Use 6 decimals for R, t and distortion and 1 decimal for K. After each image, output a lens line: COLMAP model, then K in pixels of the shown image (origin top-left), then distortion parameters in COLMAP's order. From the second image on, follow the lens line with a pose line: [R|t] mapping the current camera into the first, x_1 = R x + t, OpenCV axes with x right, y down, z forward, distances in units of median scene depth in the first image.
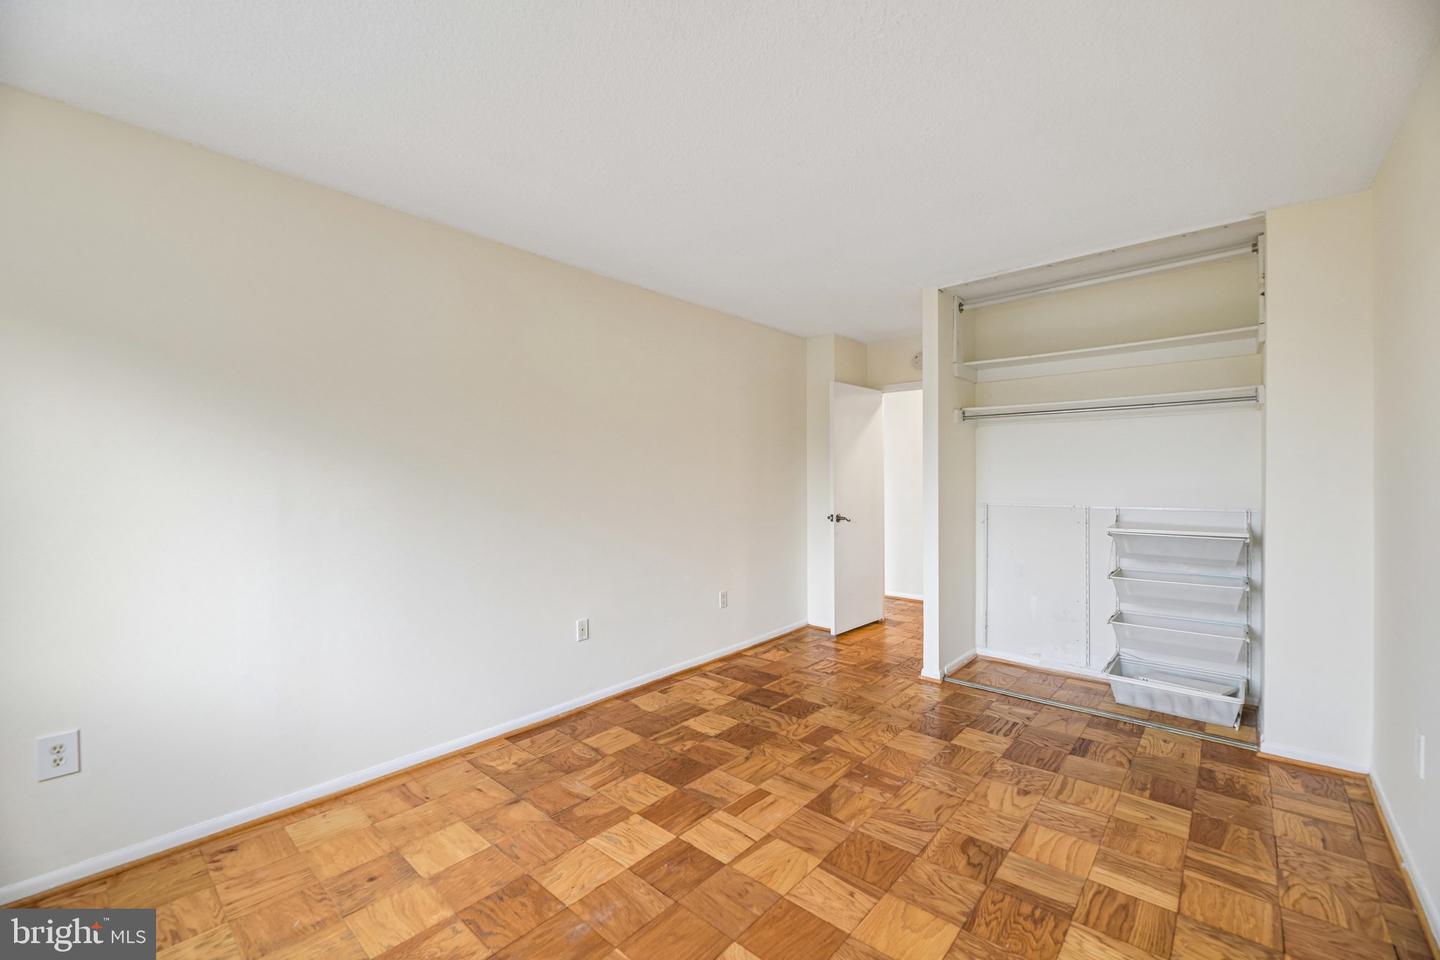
lens RADIAL K [[578.8, 0, 725.2], [0, 578.8, 476.4], [0, 0, 1]] dist [0.000952, -0.004601]
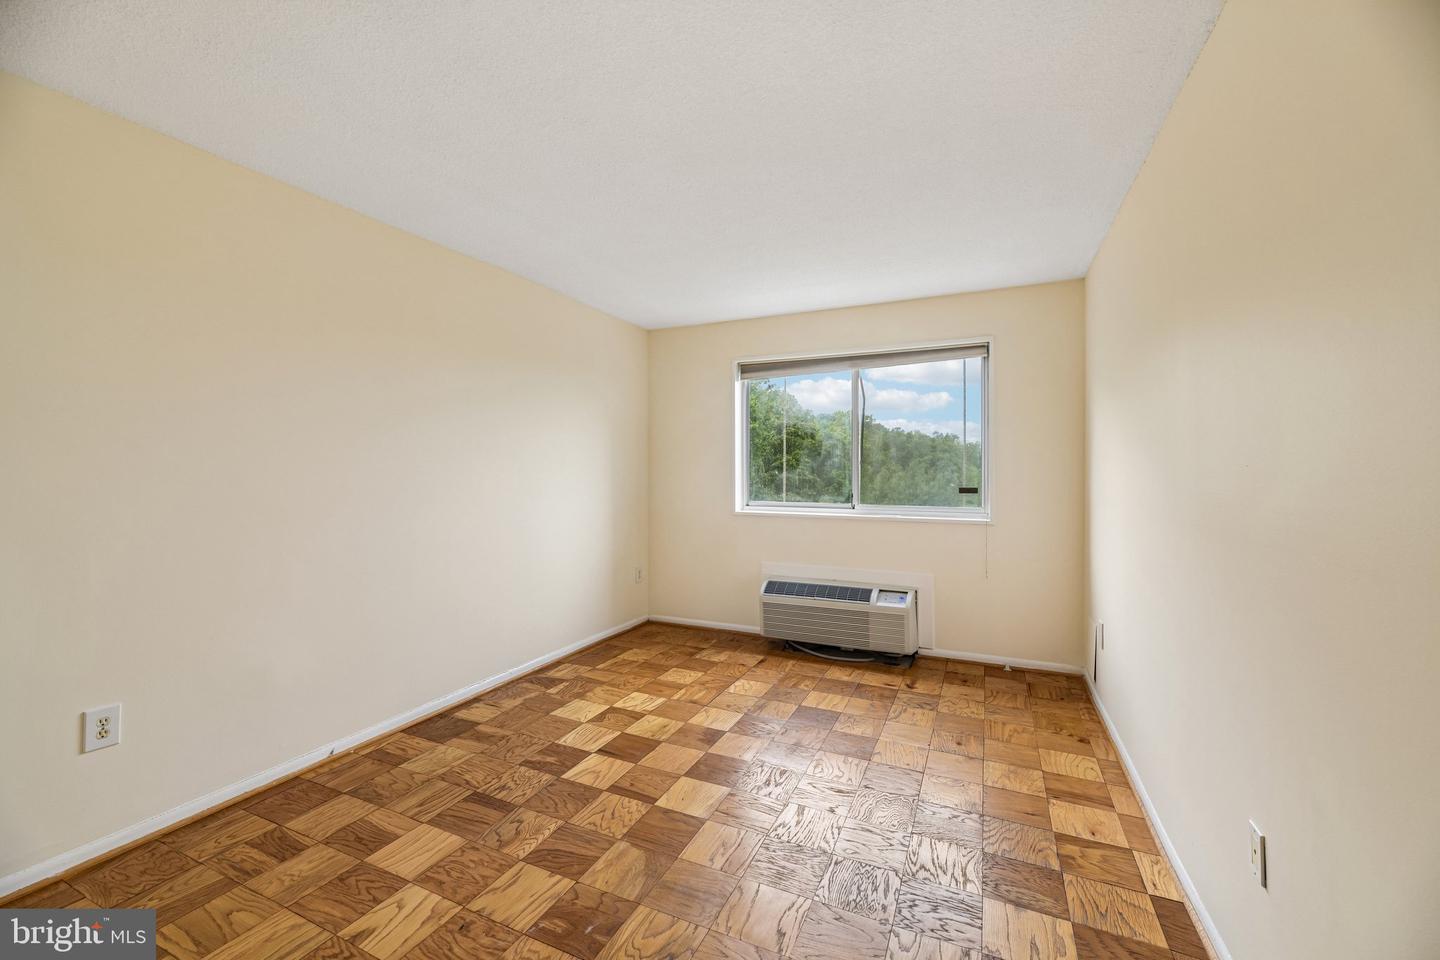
lens RADIAL K [[587.7, 0, 725.4], [0, 587.7, 473.1], [0, 0, 1]] dist [0.006617, -0.004930]
pose [[-0.956718, 0.001747, -0.291010, 0.238052], [0.002647, 0.999993, -0.002700, 0.005046], [0.291003, -0.003353, -0.956716, 1.388715]]
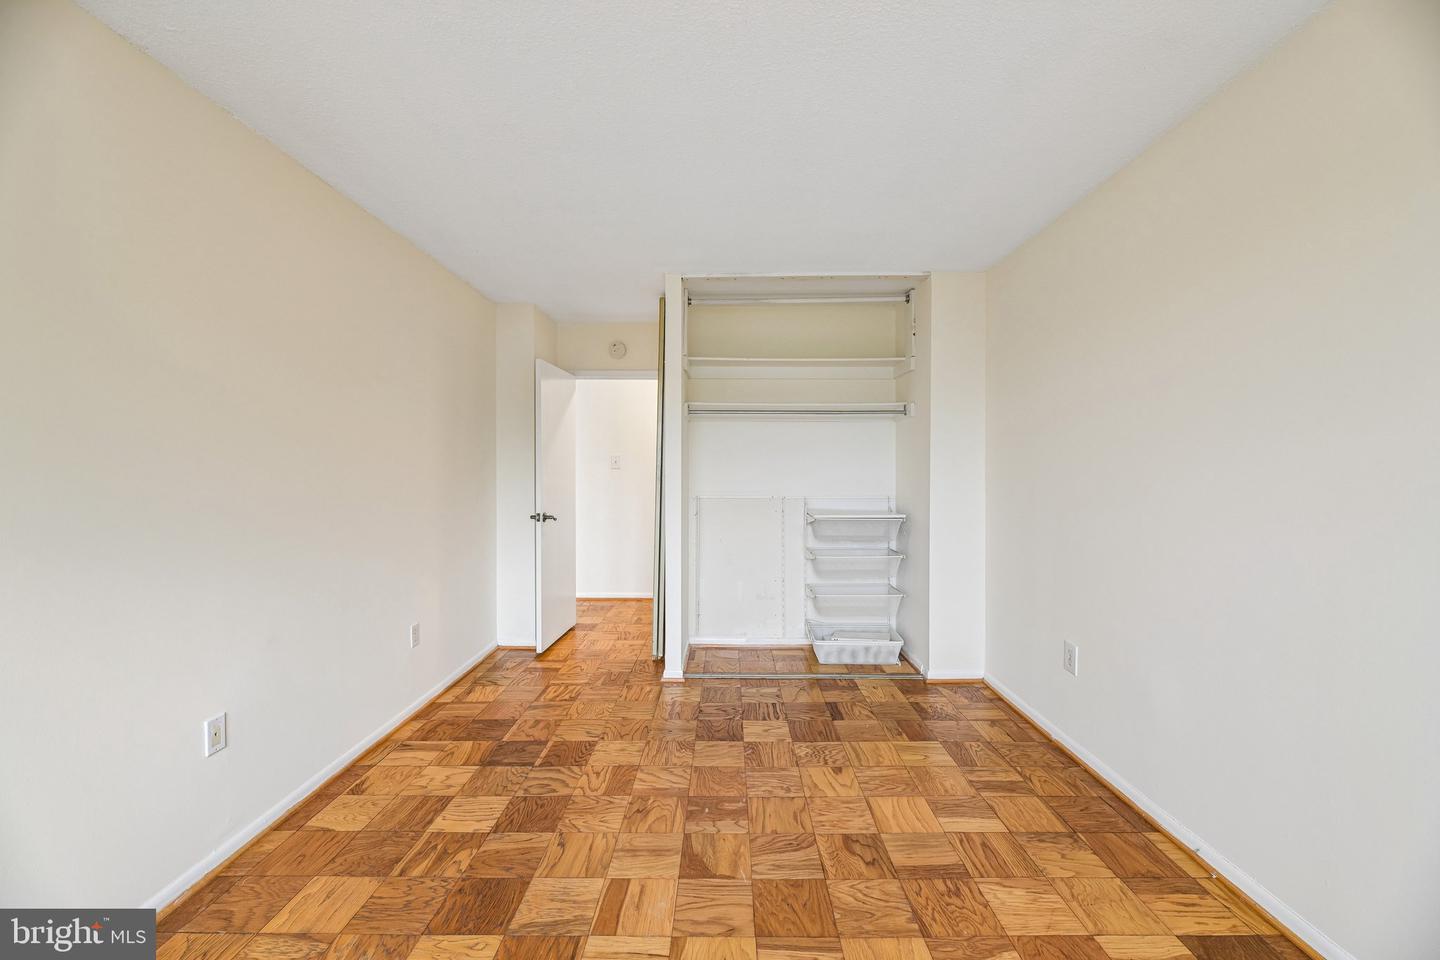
lens RADIAL K [[576.4, 0, 720.2], [0, 576.4, 472.4], [0, 0, 1]] dist [0.000606, -0.004268]
pose [[0.759218, 0.002276, 0.650833, -0.259364], [-0.005923, 0.999977, 0.003412, 0.000394], [-0.650810, -0.006445, 0.759214, 0.267186]]
